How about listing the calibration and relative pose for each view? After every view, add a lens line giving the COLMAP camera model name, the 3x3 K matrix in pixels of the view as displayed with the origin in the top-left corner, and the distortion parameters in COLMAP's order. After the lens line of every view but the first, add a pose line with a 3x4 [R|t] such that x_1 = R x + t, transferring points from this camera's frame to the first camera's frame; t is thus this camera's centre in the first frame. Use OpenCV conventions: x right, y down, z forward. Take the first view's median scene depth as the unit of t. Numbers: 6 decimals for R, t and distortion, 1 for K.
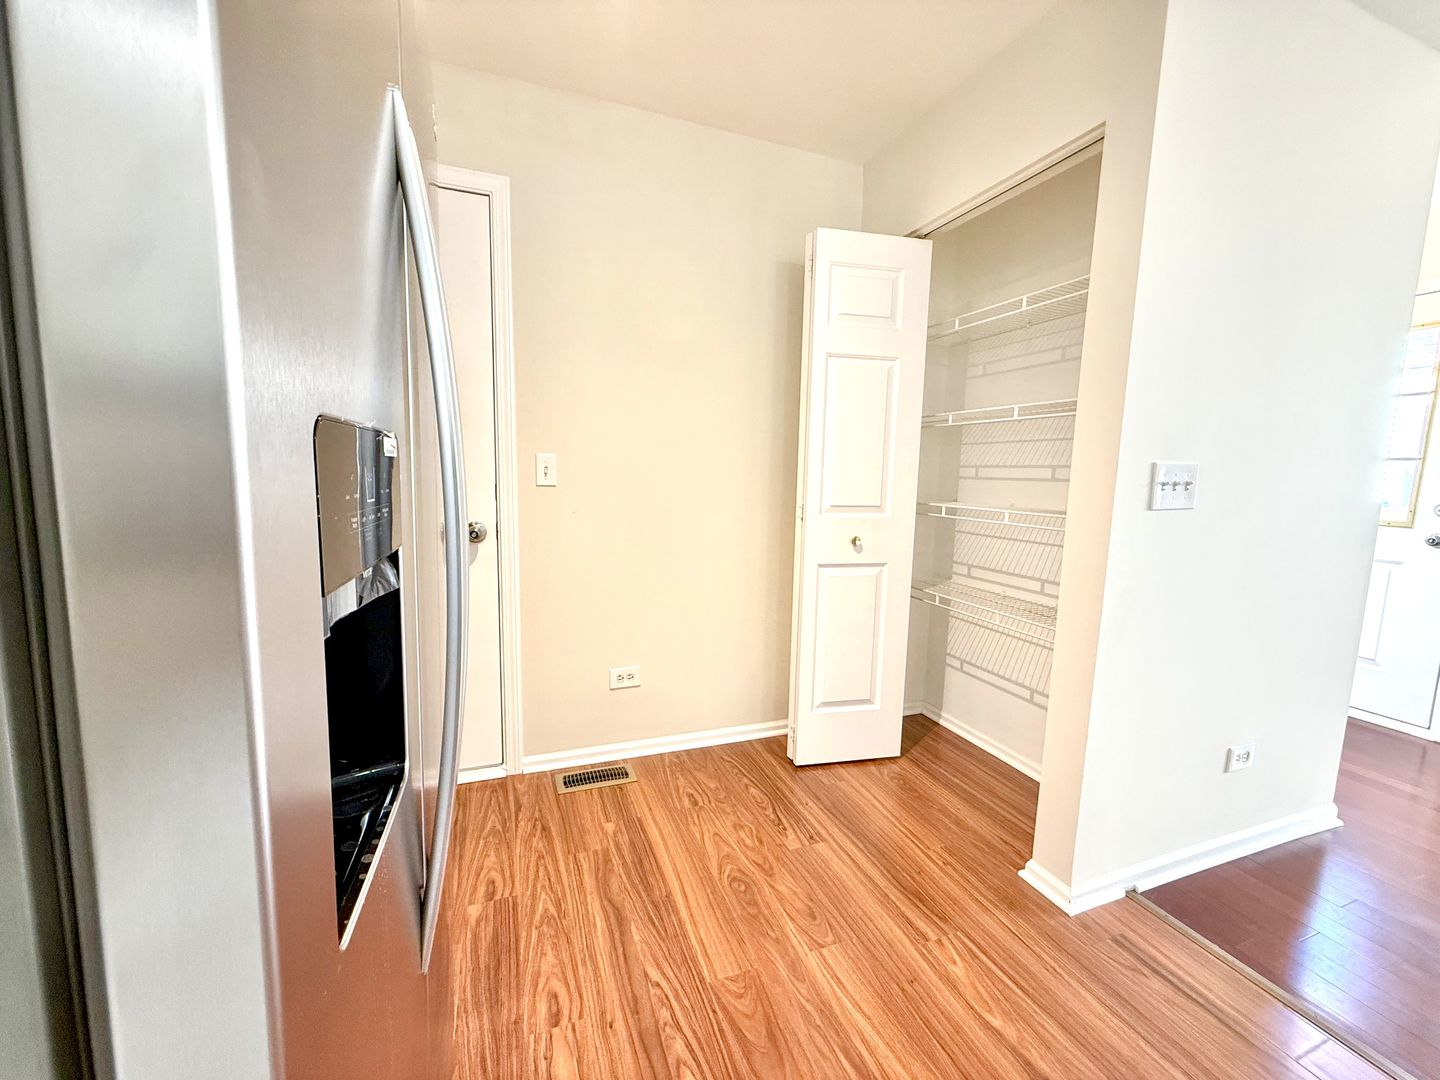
lens RADIAL K [[572.0, 0, 717.3], [0, 572.0, 544.4], [0, 0, 1]] dist [-0.002091, -0.000369]
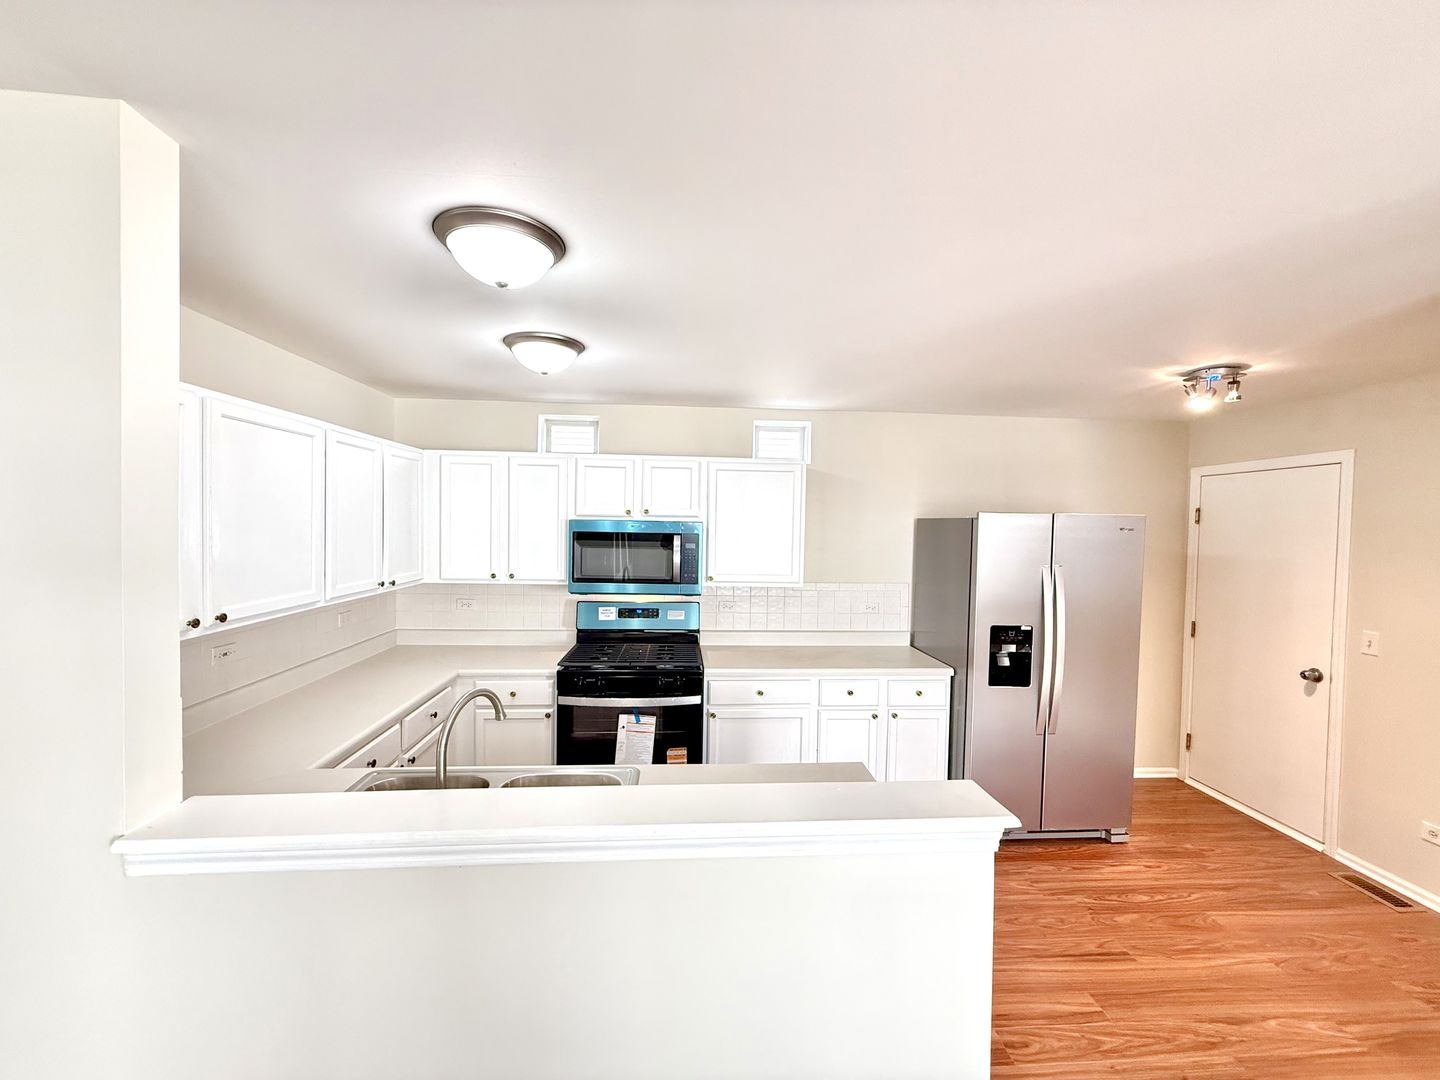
lens RADIAL K [[572.0, 0, 719.3], [0, 572.0, 543.0], [0, 0, 1]] dist [-0.002091, -0.000369]
pose [[-0.281253, 0.001420, -0.959633, 1.970871], [-0.144313, 0.988564, 0.043758, -0.273584], [0.948721, 0.150794, -0.277832, -0.185351]]
